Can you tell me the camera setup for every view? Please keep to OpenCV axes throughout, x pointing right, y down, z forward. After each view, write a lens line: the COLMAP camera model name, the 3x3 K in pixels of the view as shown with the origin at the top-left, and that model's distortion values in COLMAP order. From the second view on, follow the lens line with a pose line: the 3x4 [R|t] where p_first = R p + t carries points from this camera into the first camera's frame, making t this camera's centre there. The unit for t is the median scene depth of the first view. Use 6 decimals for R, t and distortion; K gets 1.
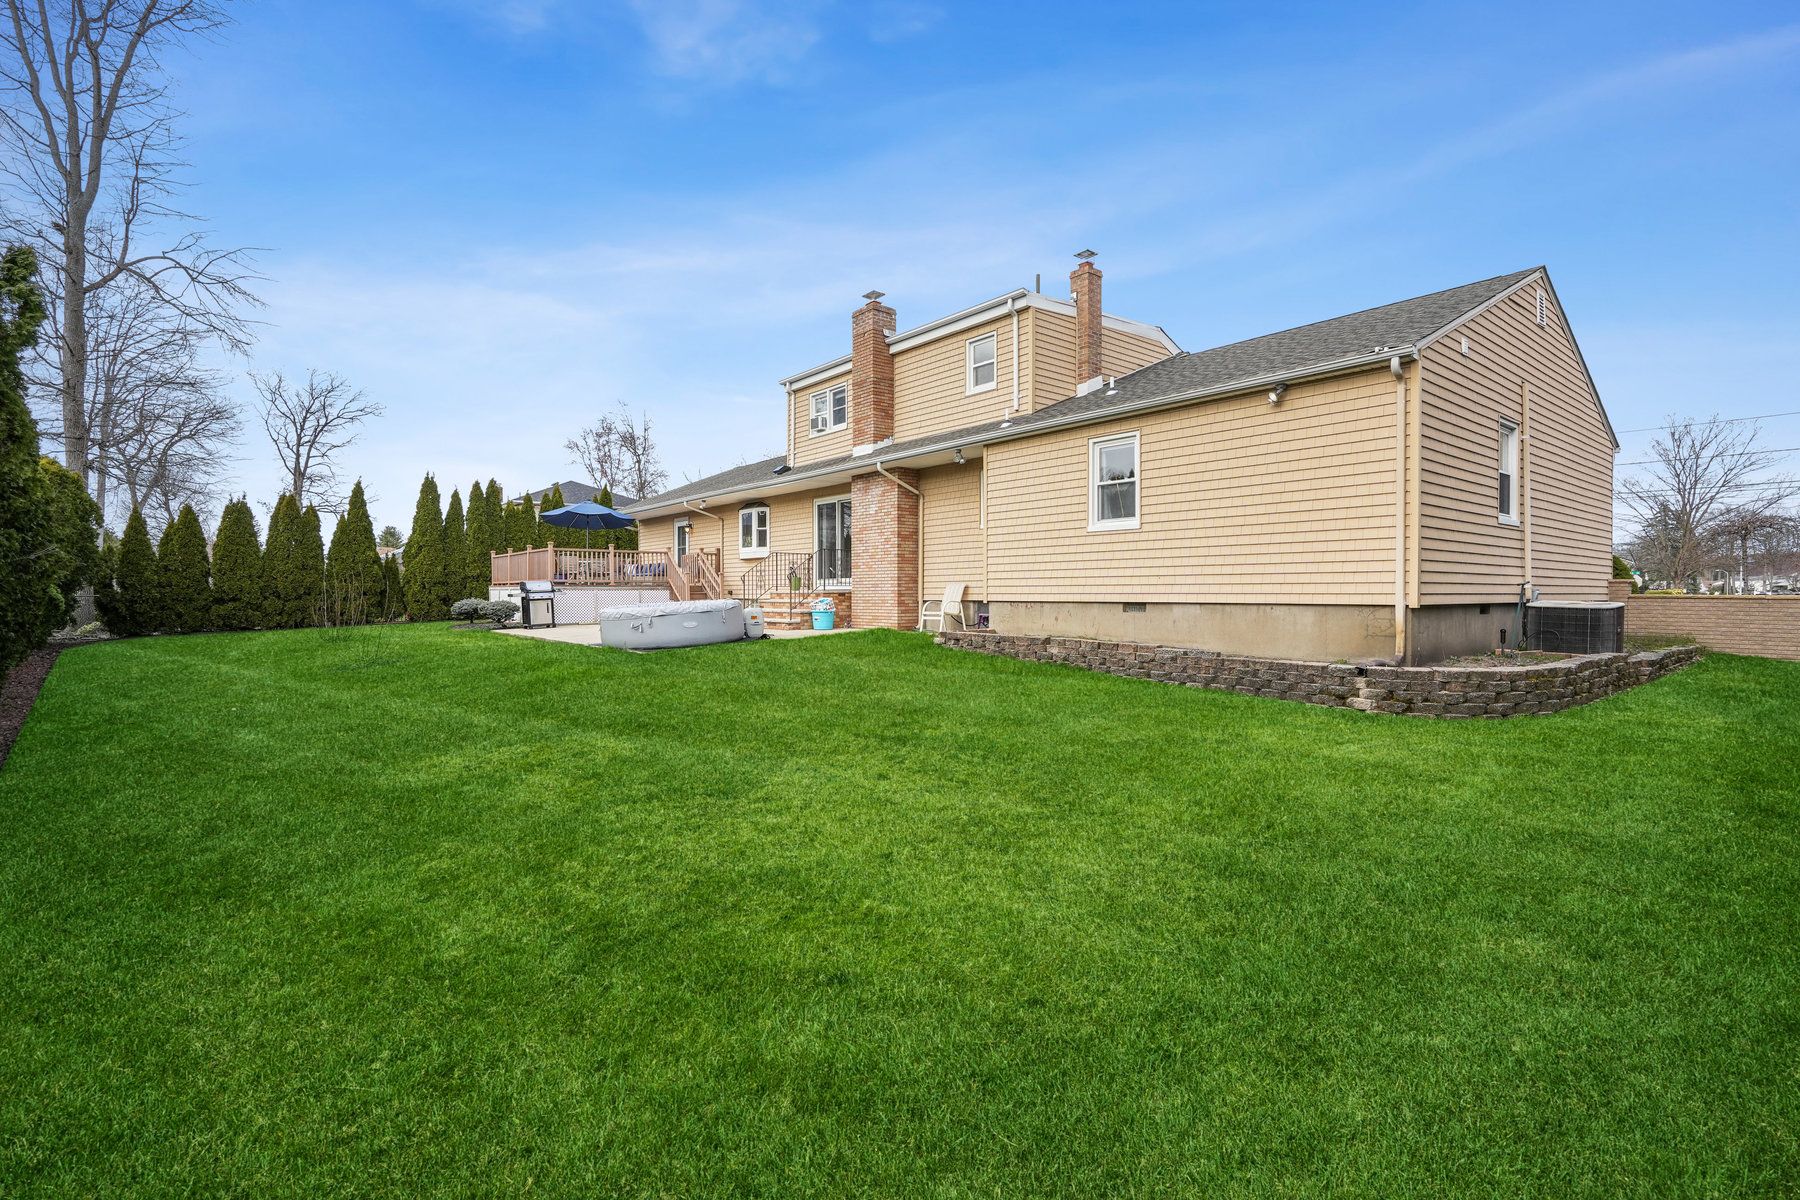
lens RADIAL K [[821.7, 0, 913.0], [0, 821.7, 601.3], [0, 0, 1]] dist [-0.001704, 0.000332]
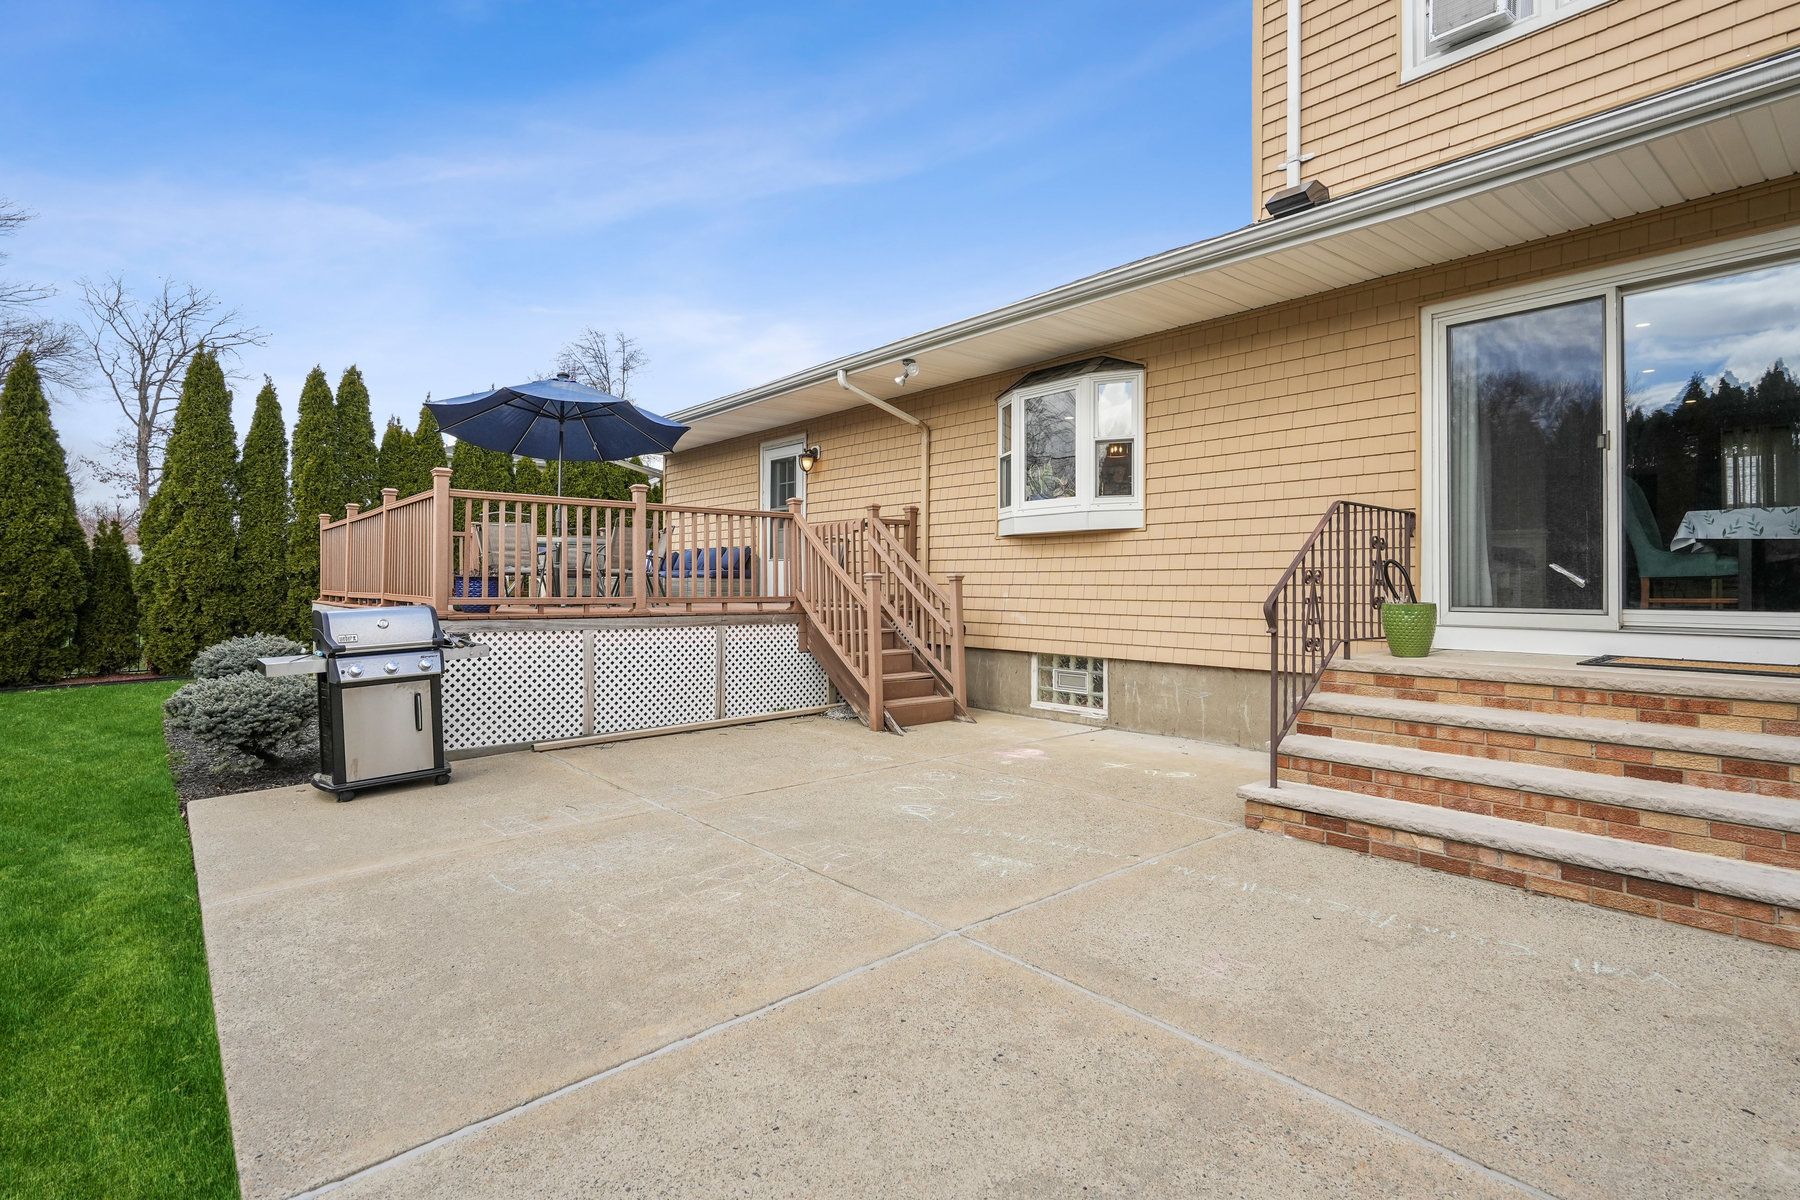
lens RADIAL K [[876.1, 0, 884.6], [0, 876.1, 582.6], [0, 0, 1]] dist [-0.003868, 0.000219]
pose [[0.999975, 0.006890, -0.001387, -0.271943], [-0.006906, 0.999906, -0.011886, -0.028177], [0.001305, 0.011895, 0.999928, 0.663080]]
